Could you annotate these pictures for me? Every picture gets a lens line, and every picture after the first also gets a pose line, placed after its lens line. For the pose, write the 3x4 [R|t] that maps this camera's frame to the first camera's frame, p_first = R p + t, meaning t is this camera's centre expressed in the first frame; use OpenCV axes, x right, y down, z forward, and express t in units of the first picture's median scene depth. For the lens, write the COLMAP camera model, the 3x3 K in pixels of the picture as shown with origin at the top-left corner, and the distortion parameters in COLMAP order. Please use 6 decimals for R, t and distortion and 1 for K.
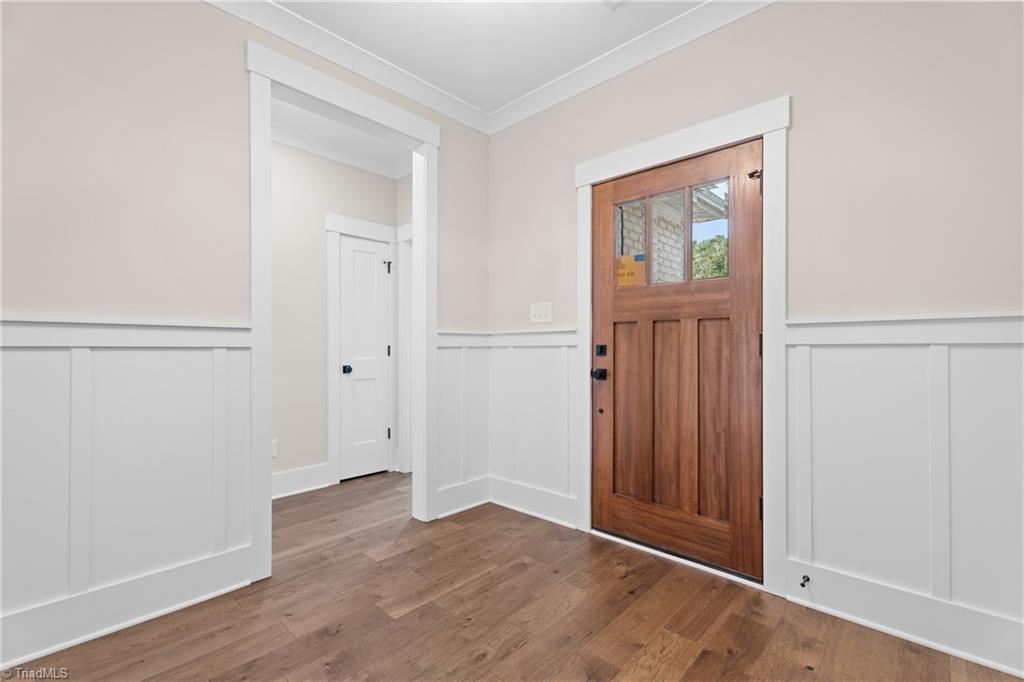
lens RADIAL K [[453.6, 0, 512.7], [0, 453.6, 344.2], [0, 0, 1]] dist [0.002233, -0.000422]
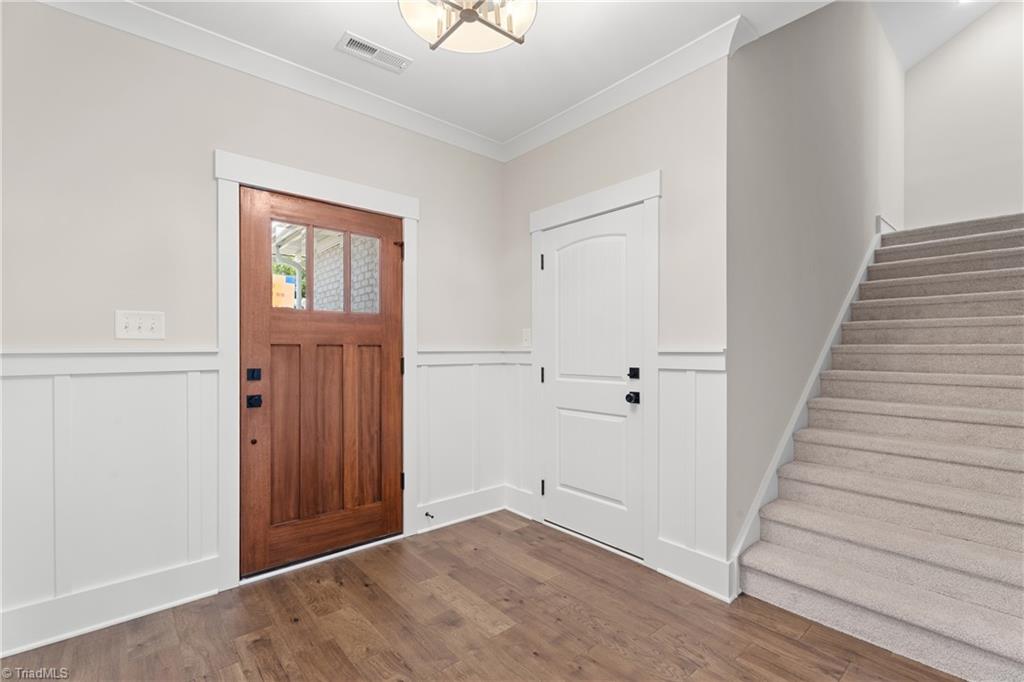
lens RADIAL K [[453.6, 0, 512.7], [0, 453.6, 344.2], [0, 0, 1]] dist [0.002233, -0.000422]
pose [[0.108563, 0.013430, 0.993999, -0.728212], [-0.007493, 0.999891, -0.012691, -0.043823], [-0.994061, -0.006071, 0.108652, 0.440531]]
